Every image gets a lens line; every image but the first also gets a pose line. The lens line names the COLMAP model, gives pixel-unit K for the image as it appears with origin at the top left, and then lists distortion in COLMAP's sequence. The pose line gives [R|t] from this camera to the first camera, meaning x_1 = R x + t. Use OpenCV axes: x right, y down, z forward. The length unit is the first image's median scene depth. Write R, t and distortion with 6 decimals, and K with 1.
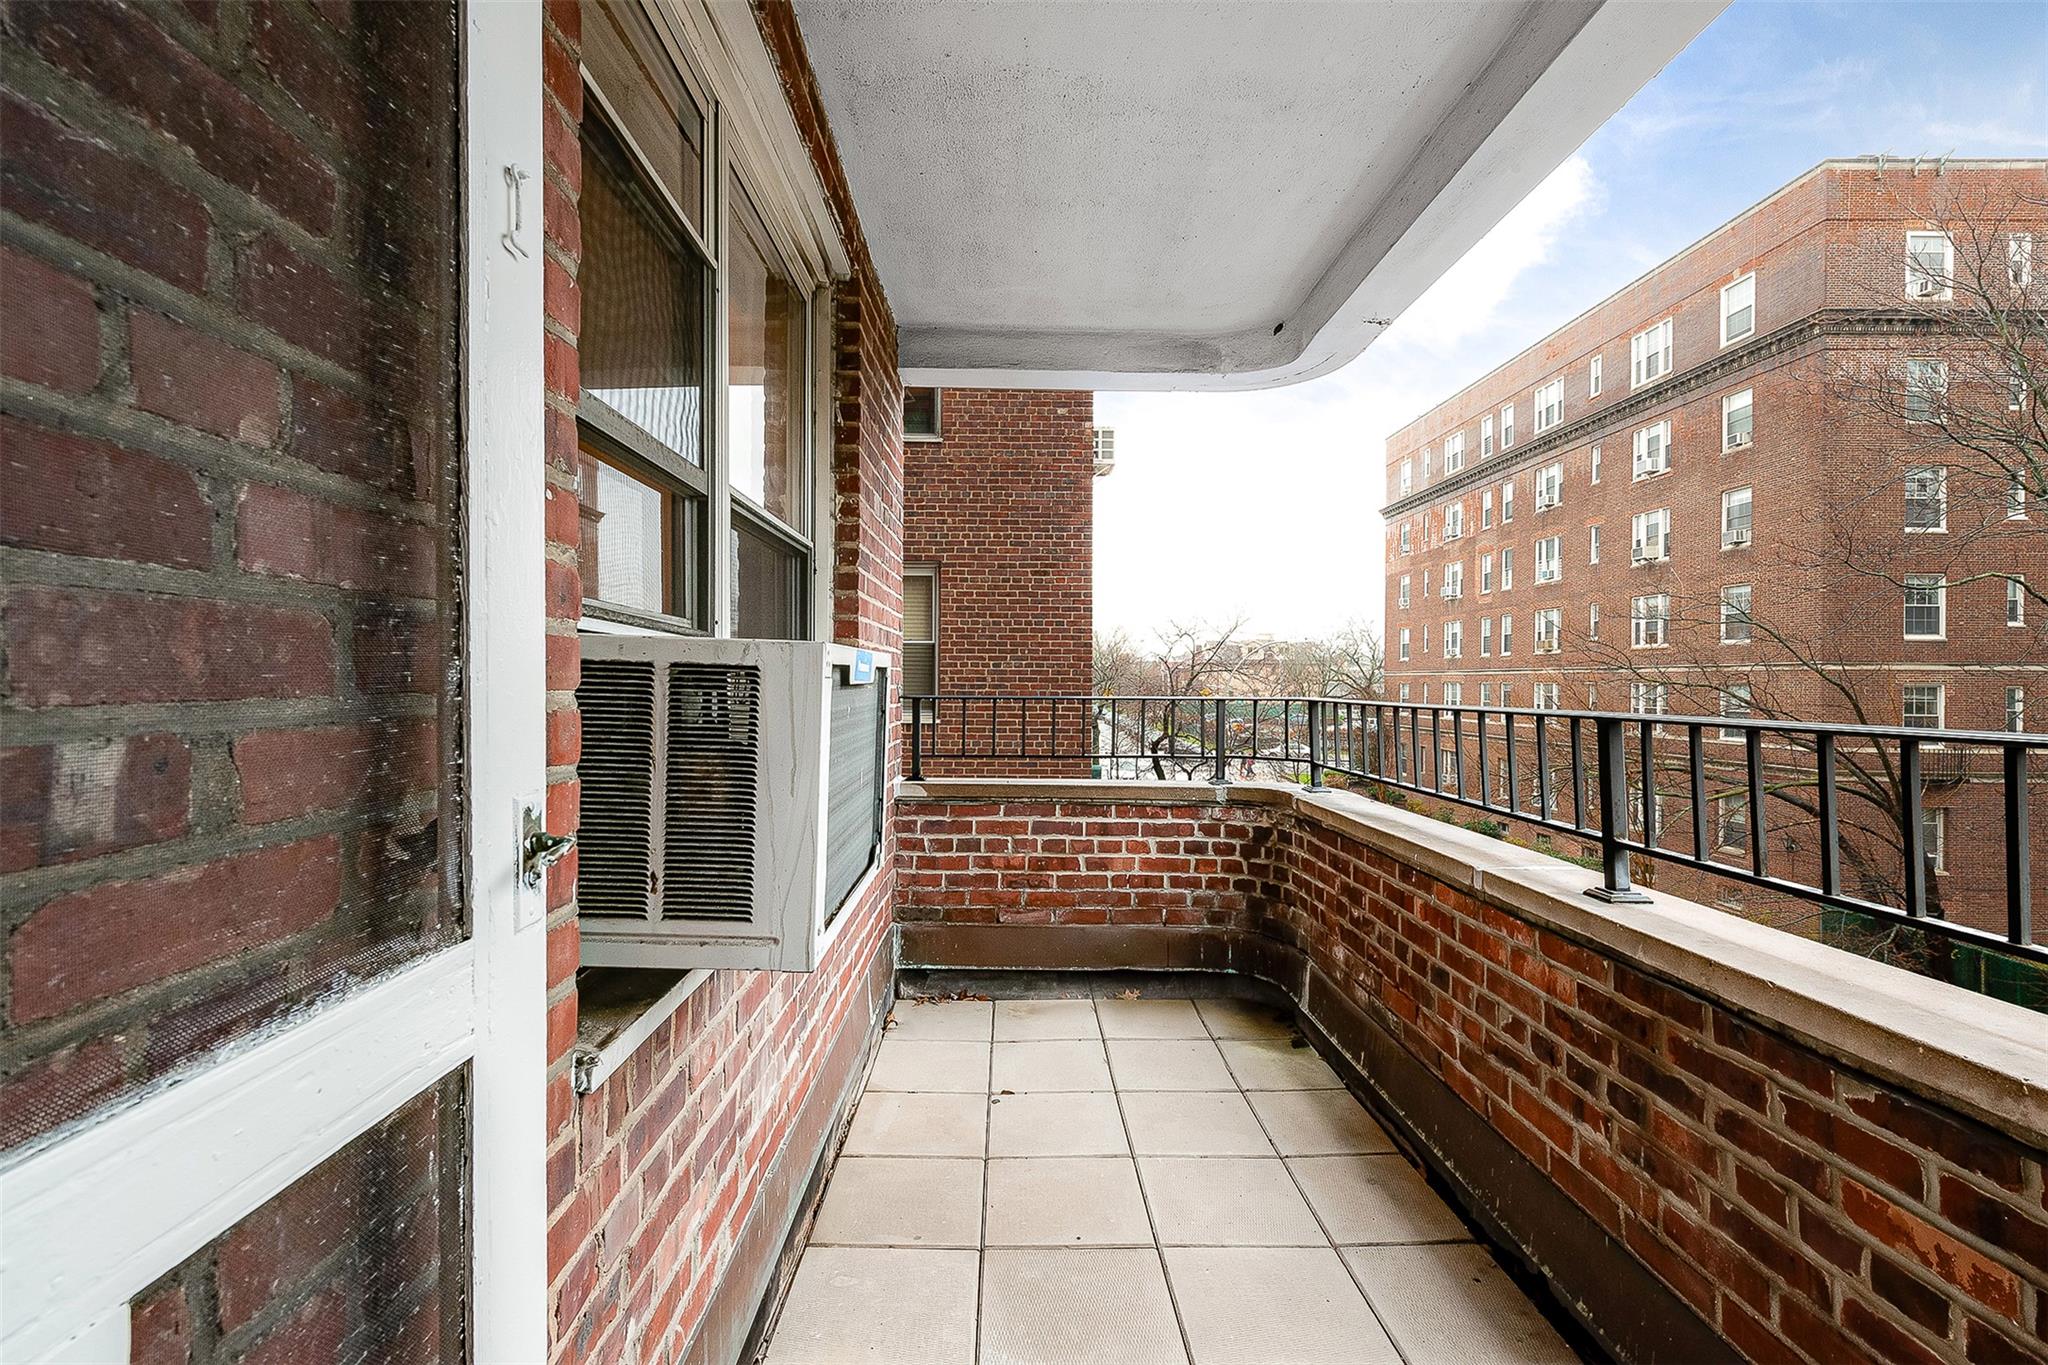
lens RADIAL K [[900.6, 0, 1021.7], [0, 900.6, 676.7], [0, 0, 1]] dist [0.014796, -0.006173]
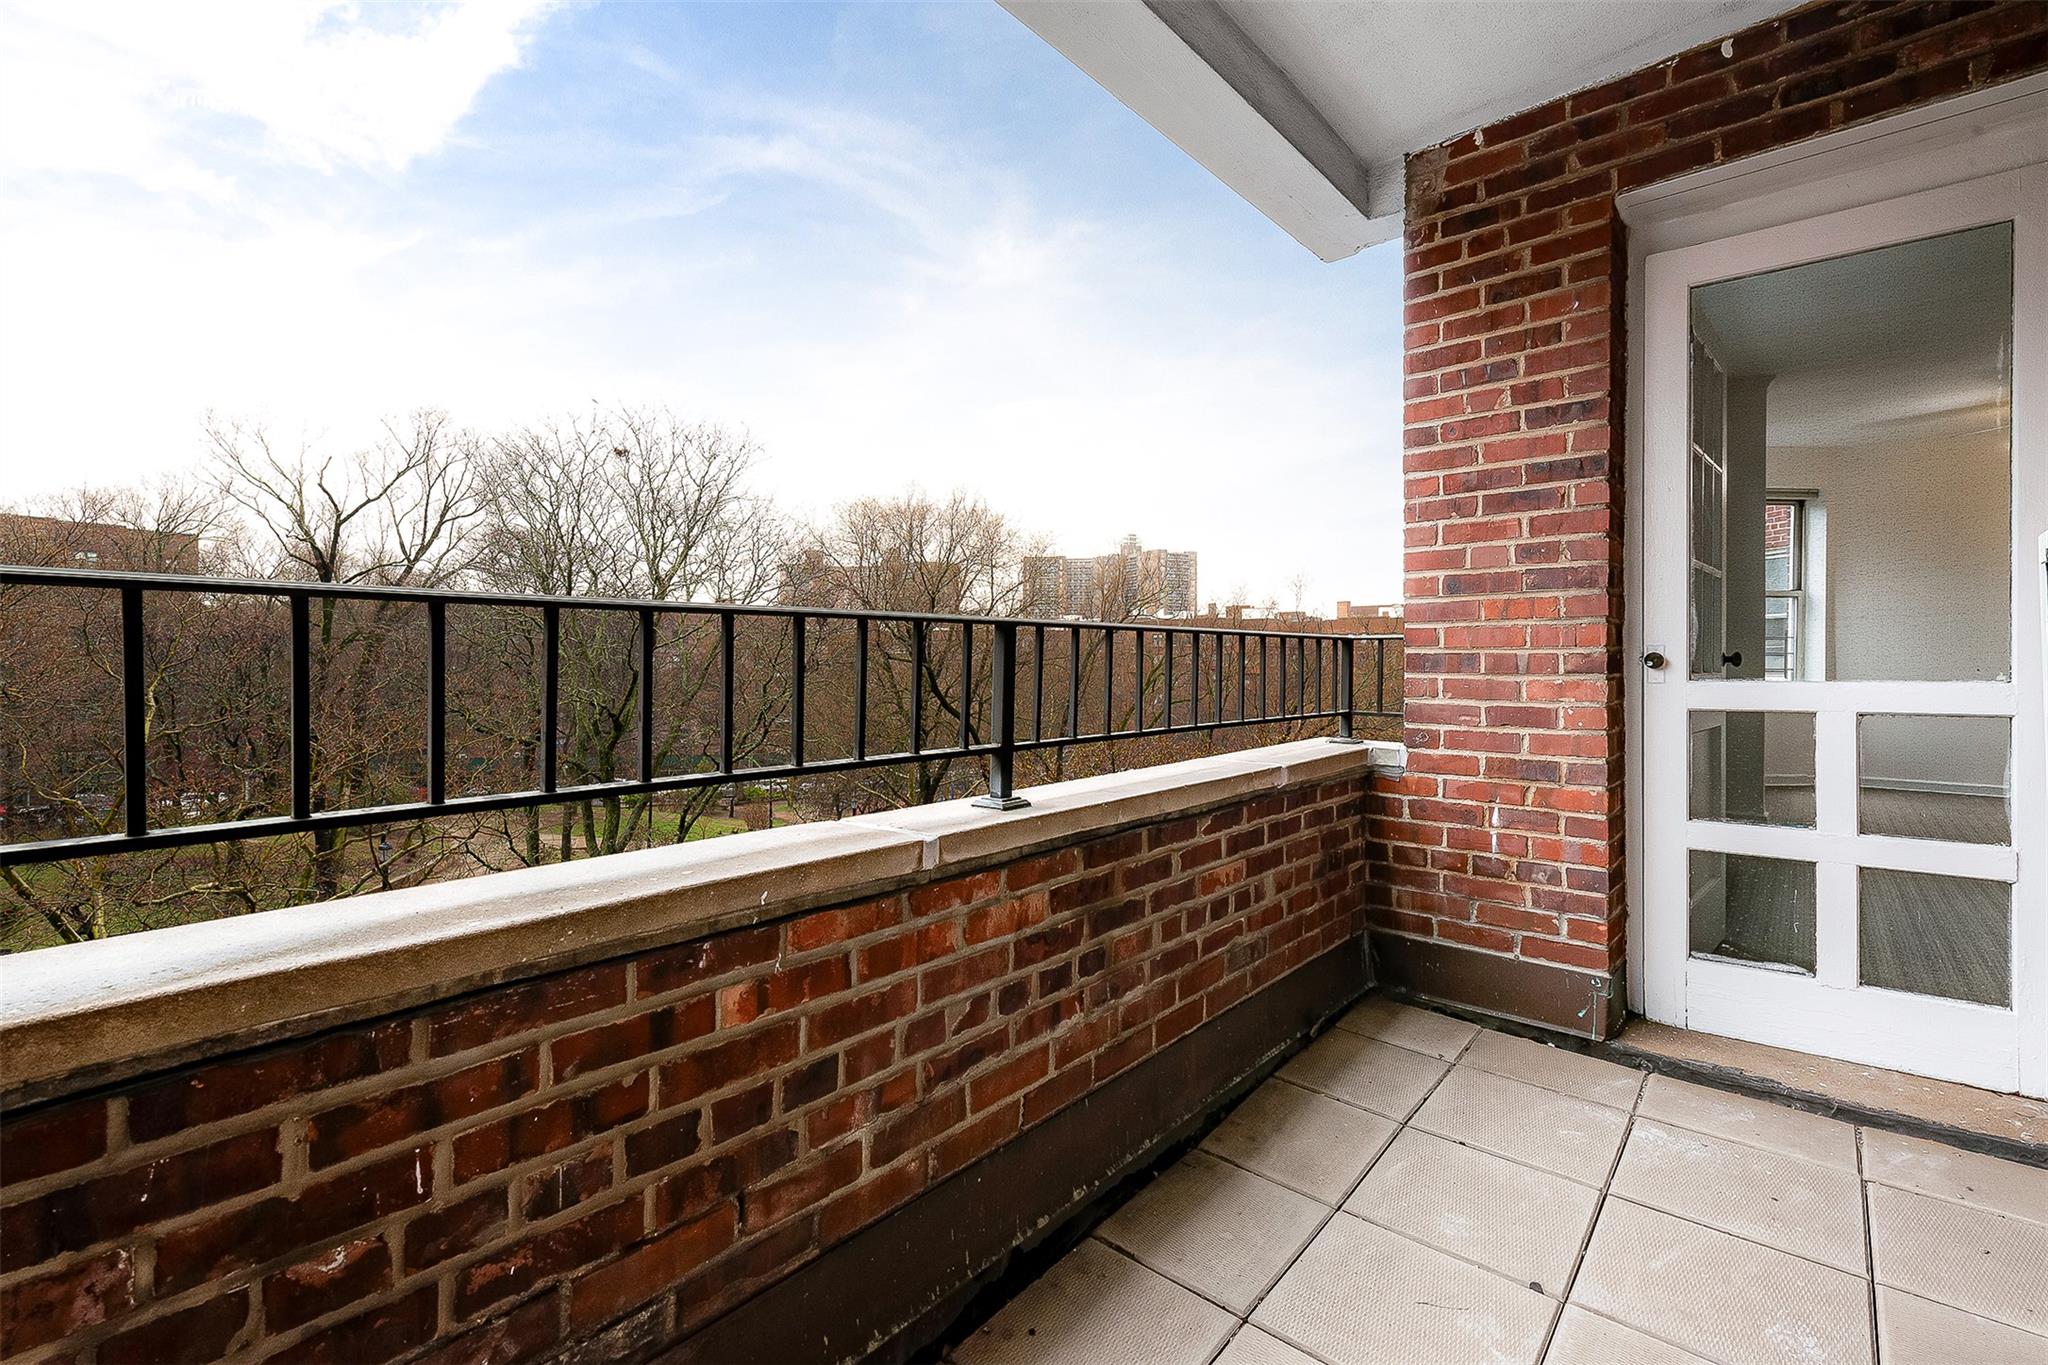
lens RADIAL K [[900.6, 0, 1023.3], [0, 900.6, 672.5], [0, 0, 1]] dist [0.014796, -0.006173]
pose [[-0.745300, -0.017160, 0.666508, -0.009321], [-0.012612, 0.999853, 0.011640, 0.107711], [-0.666610, 0.000269, -0.745407, 2.052664]]
